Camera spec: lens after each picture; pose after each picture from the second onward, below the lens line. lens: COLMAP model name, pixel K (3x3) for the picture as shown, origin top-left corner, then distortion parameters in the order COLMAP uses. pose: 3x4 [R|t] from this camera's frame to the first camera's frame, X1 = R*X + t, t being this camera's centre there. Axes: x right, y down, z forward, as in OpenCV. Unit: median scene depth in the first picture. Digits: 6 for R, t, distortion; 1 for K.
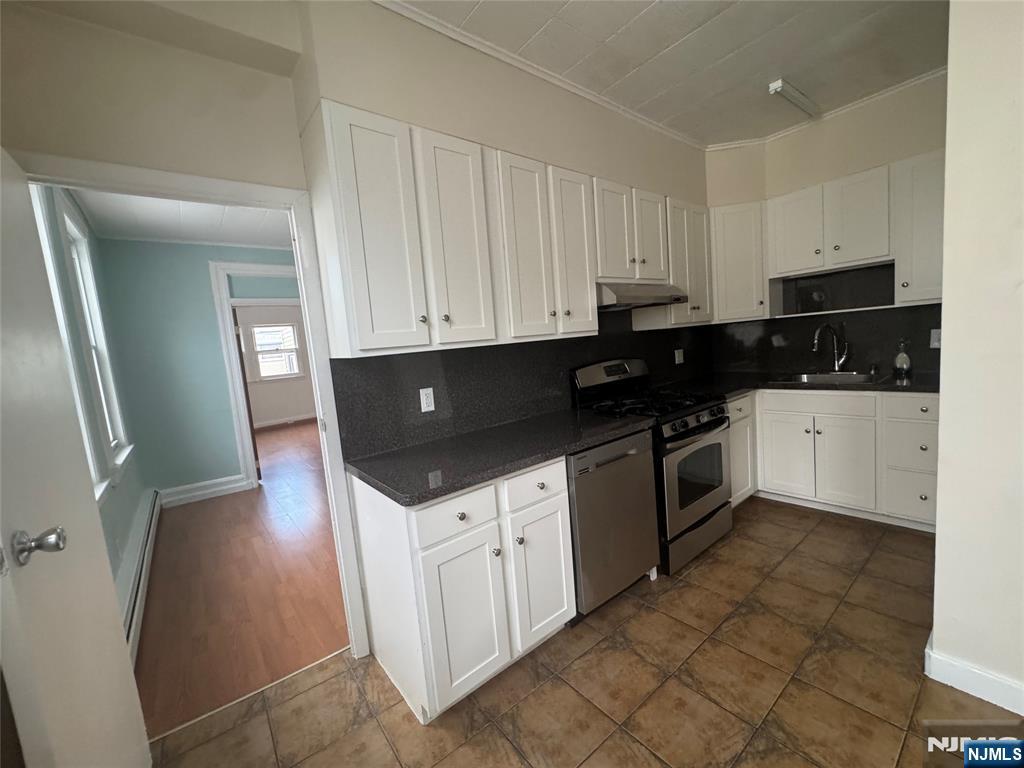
lens RADIAL K [[410.3, 0, 512.3], [0, 410.3, 383.0], [0, 0, 1]] dist [-0.004708, 0.001030]
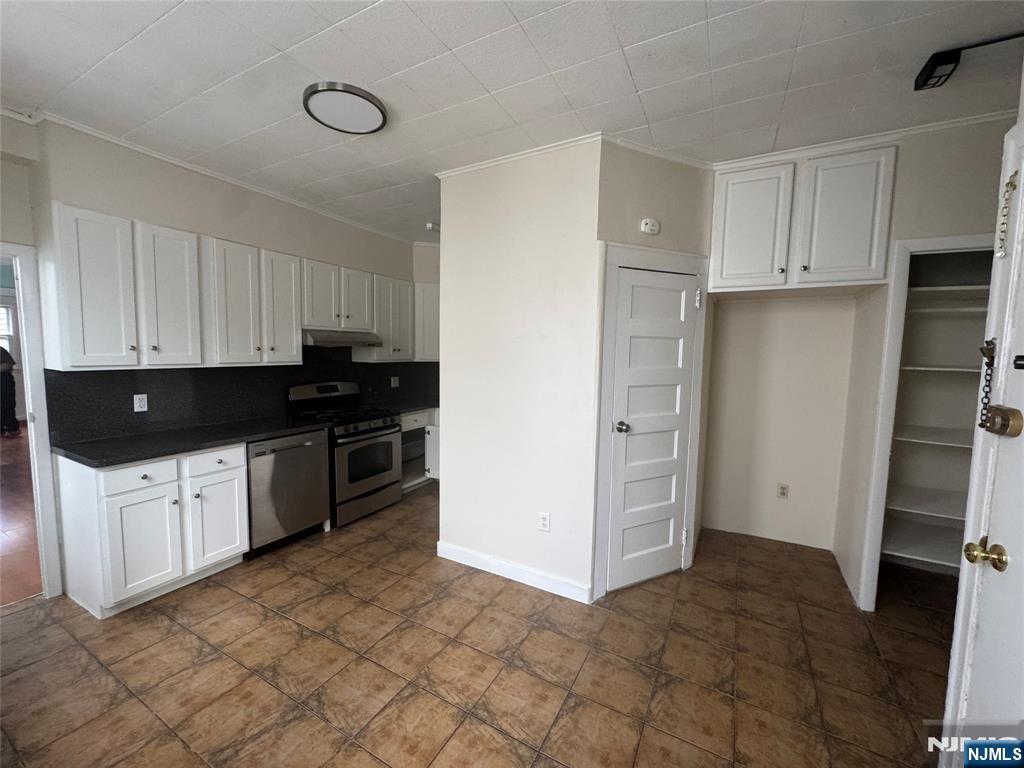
lens RADIAL K [[410.3, 0, 512.4], [0, 410.3, 384.1], [0, 0, 1]] dist [-0.004708, 0.001030]
pose [[0.915150, 0.069817, 0.397022, 0.383669], [-0.056336, 0.997373, -0.045535, -0.029212], [-0.399158, 0.019304, 0.916679, -0.746049]]
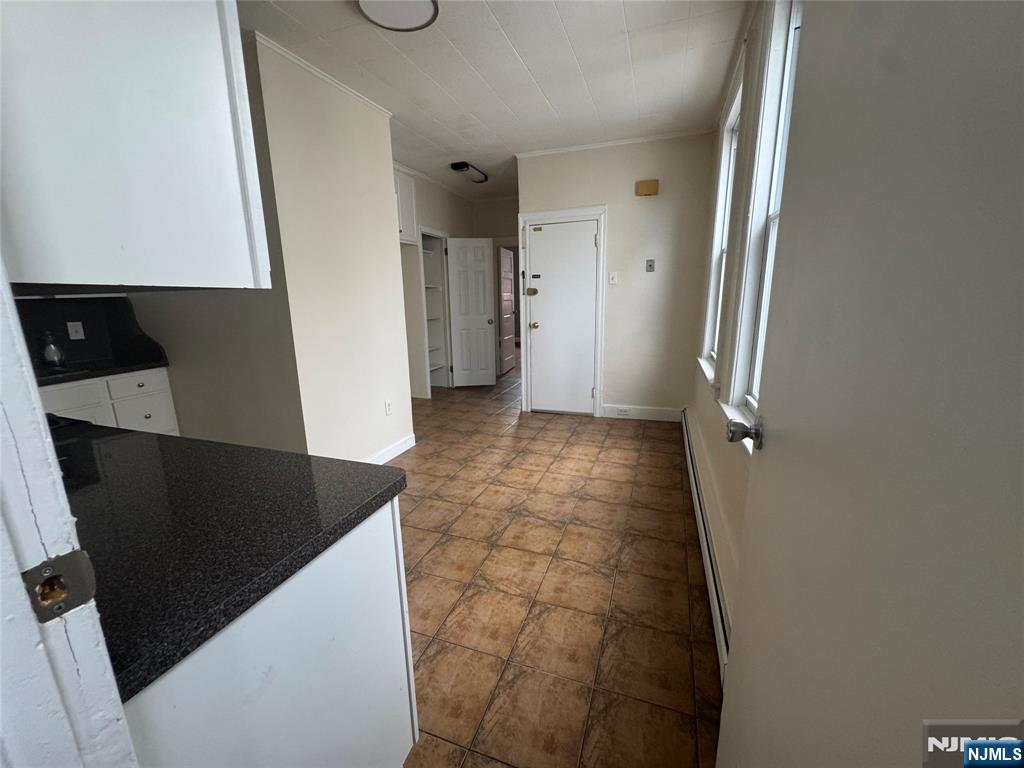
lens RADIAL K [[410.3, 0, 510.2], [0, 410.3, 383.6], [0, 0, 1]] dist [-0.004708, 0.001030]
pose [[-0.510528, -0.091694, 0.854958, -0.678624], [0.151392, 0.969180, 0.194346, -0.009589], [-0.846429, 0.228653, -0.480912, 0.777052]]
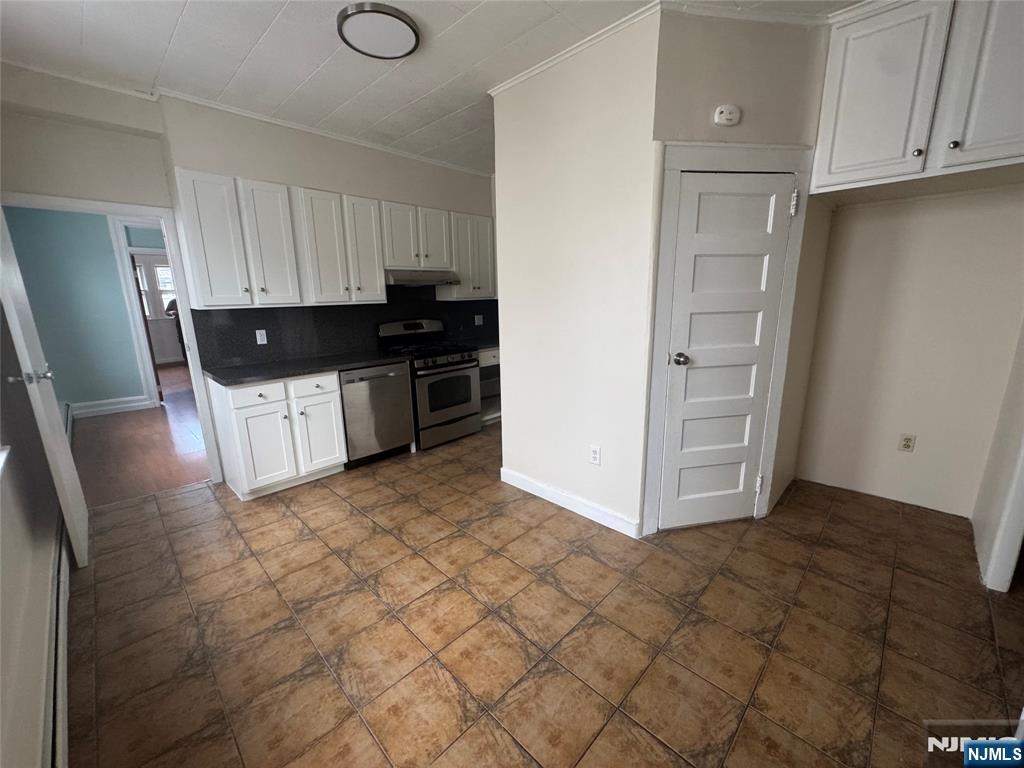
lens RADIAL K [[410.3, 0, 512.2], [0, 410.3, 384.3], [0, 0, 1]] dist [-0.004708, 0.001030]
pose [[0.989472, 0.040269, 0.139012, 0.578949], [-0.055186, 0.992920, 0.105184, 0.001137], [-0.133792, -0.111748, 0.984689, -0.789780]]
